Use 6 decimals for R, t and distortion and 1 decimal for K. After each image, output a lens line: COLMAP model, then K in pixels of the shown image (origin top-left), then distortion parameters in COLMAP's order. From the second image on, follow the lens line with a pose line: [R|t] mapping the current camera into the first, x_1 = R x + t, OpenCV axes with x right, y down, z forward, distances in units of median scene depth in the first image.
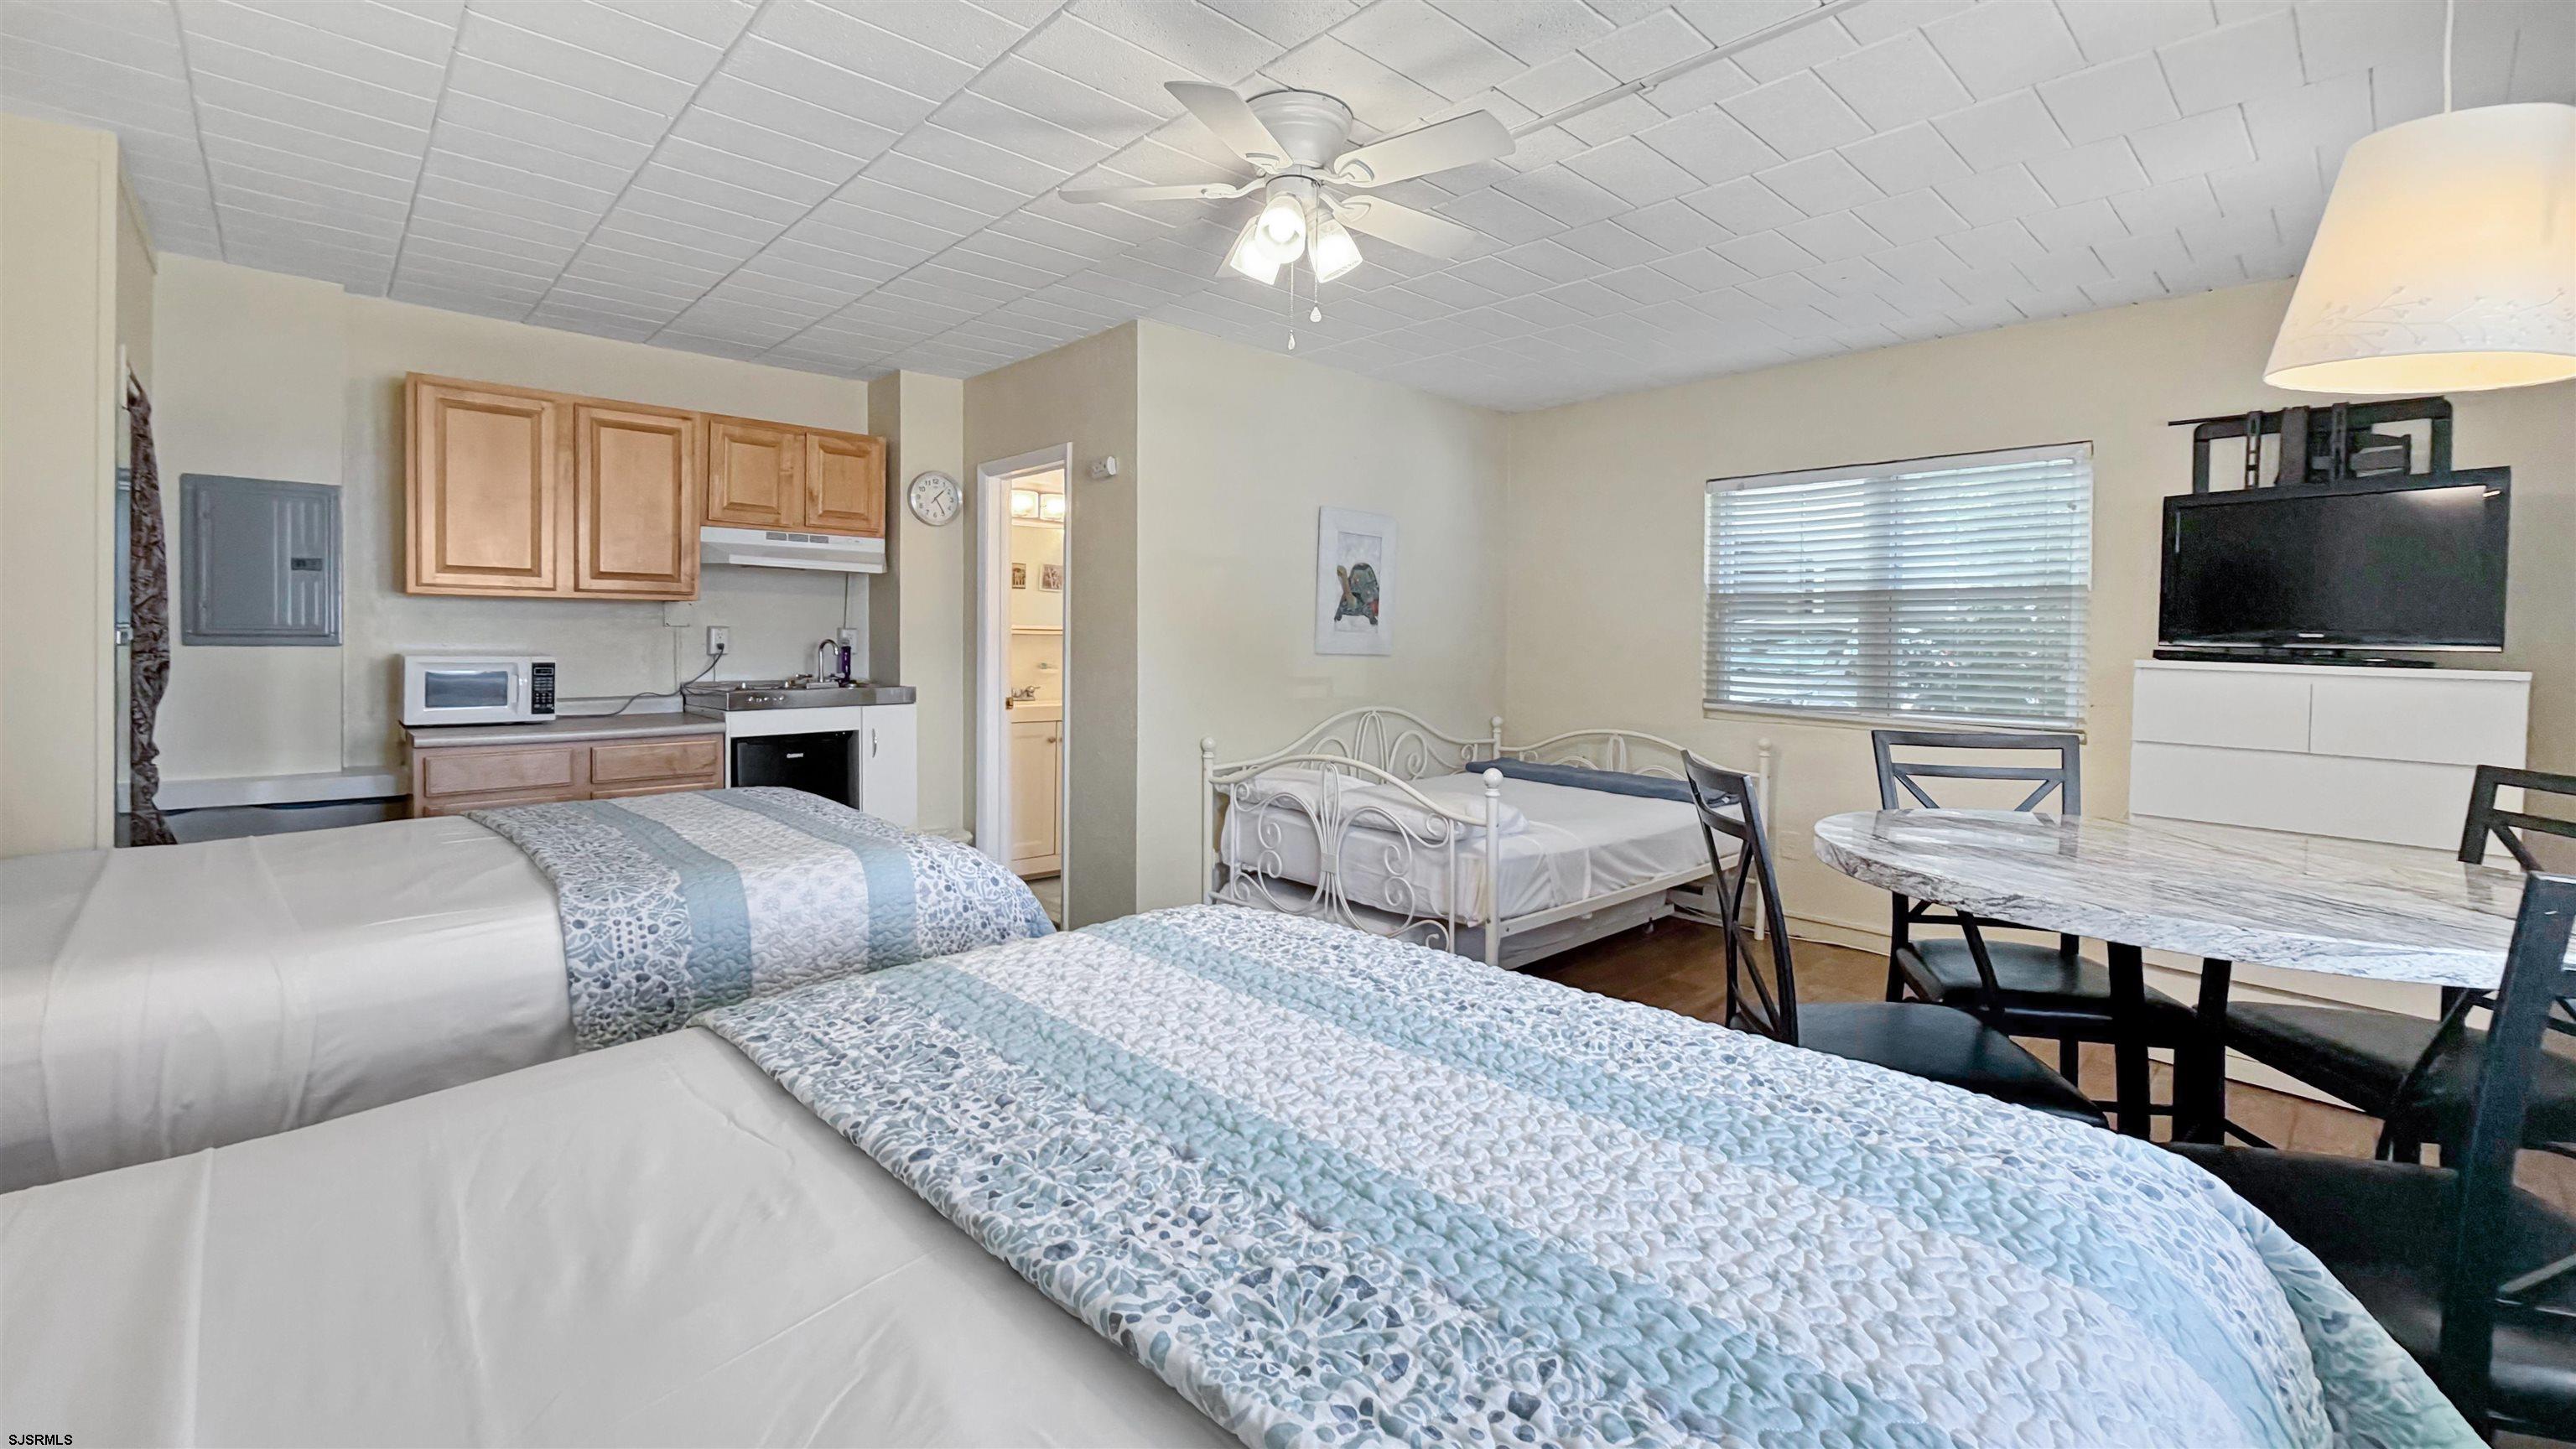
lens RADIAL K [[1071.4, 0, 1285.3], [0, 1071.4, 658.8], [0, 0, 1]] dist [0.000011, -0.000027]
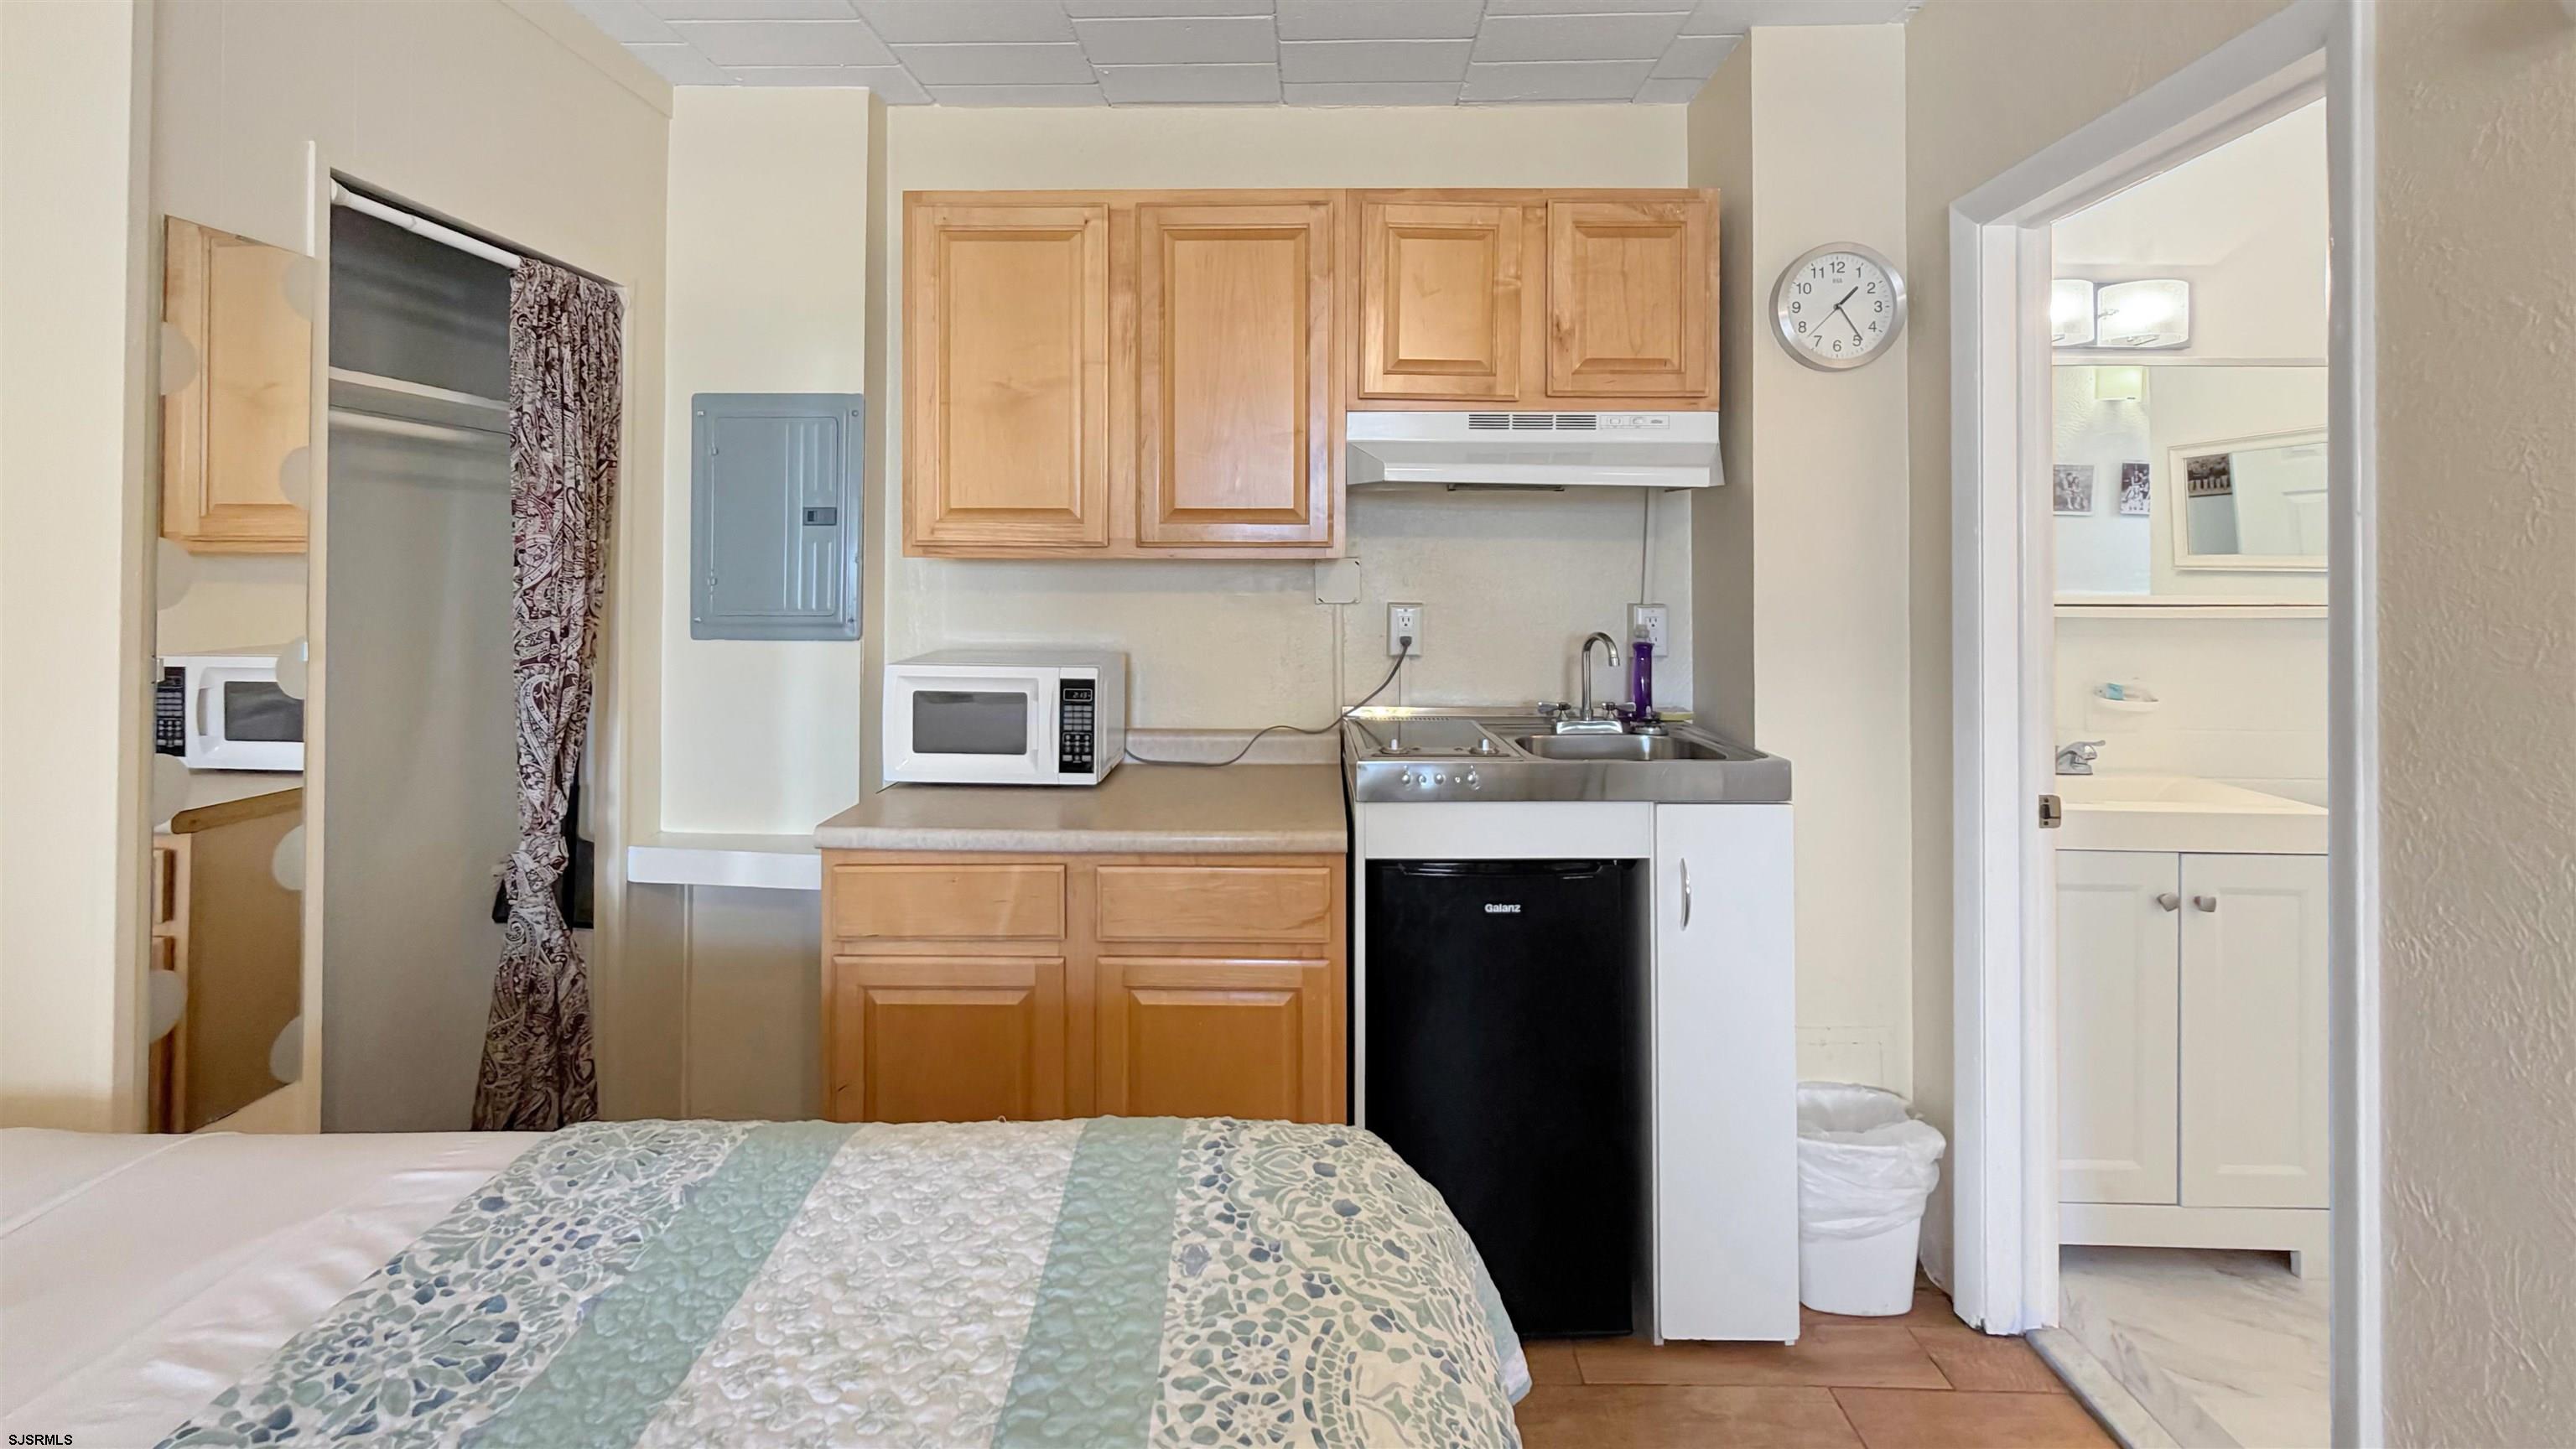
lens RADIAL K [[1084.3, 0, 1287.0], [0, 1084.3, 552.8], [0, 0, 1]] dist [0.001909, 0.000190]
pose [[0.709708, -0.016219, -0.704310, -0.191721], [-0.010153, 0.999396, -0.033244, -0.036876], [0.704423, 0.030745, 0.709114, 0.578687]]
